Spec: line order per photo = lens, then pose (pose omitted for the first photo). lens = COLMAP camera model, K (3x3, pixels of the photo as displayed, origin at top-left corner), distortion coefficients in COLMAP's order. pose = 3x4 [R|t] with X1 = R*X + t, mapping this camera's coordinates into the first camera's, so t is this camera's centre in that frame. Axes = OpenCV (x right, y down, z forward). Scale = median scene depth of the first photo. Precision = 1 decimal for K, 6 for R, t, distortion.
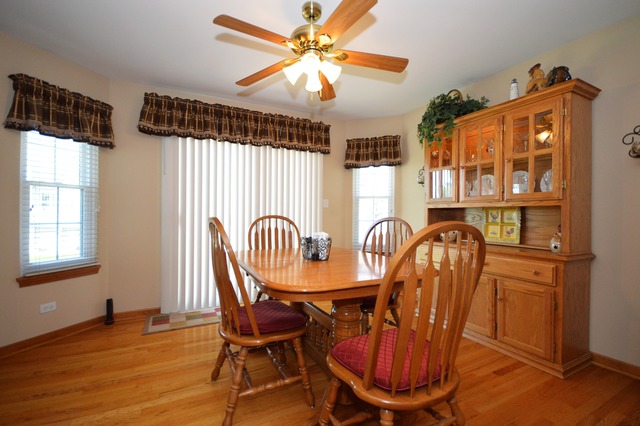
lens RADIAL K [[288.3, 0, 323.4], [0, 288.3, 216.1], [0, 0, 1]] dist [-0.004964, -0.001863]
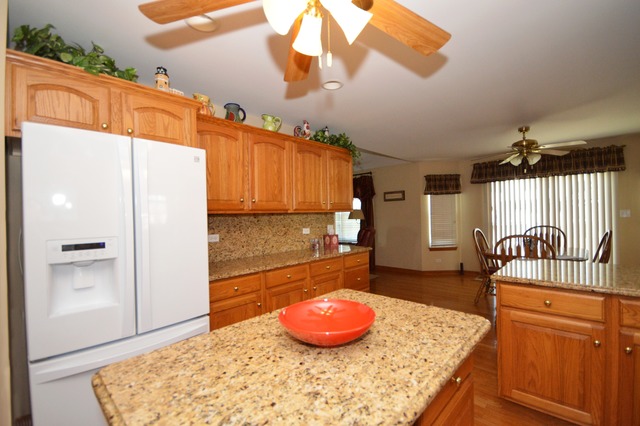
lens RADIAL K [[288.3, 0, 318.4], [0, 288.3, 214.6], [0, 0, 1]] dist [-0.004964, -0.001863]
pose [[0.323305, -0.014506, -0.946184, 0.719787], [0.018130, 0.999794, -0.009133, -0.055546], [0.946121, -0.014202, 0.323501, -0.534880]]
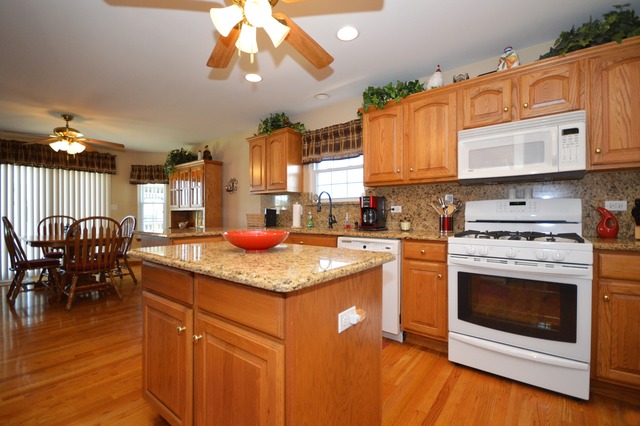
lens RADIAL K [[288.3, 0, 321.4], [0, 288.3, 214.4], [0, 0, 1]] dist [-0.004964, -0.001863]
pose [[0.913679, -0.007253, 0.406373, 0.403290], [0.010058, 0.999938, -0.004767, 0.010057], [-0.406313, 0.008443, 0.913695, -0.828076]]
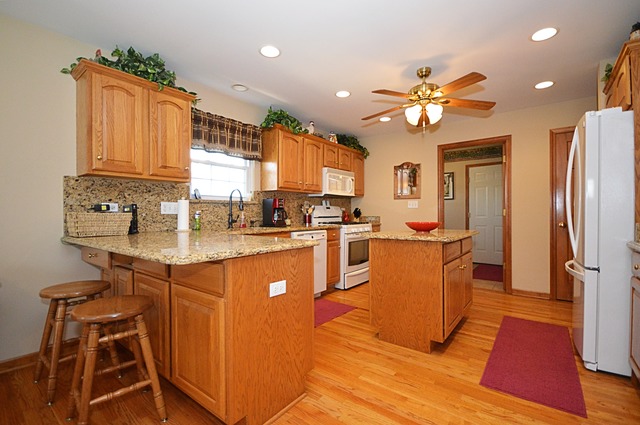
lens RADIAL K [[288.3, 0, 321.7], [0, 288.3, 215.7], [0, 0, 1]] dist [-0.004964, -0.001863]
pose [[-0.414634, -0.012326, 0.909905, -1.306365], [0.005524, 0.999856, 0.016062, -0.024534], [-0.909971, 0.011686, -0.414506, 2.417608]]
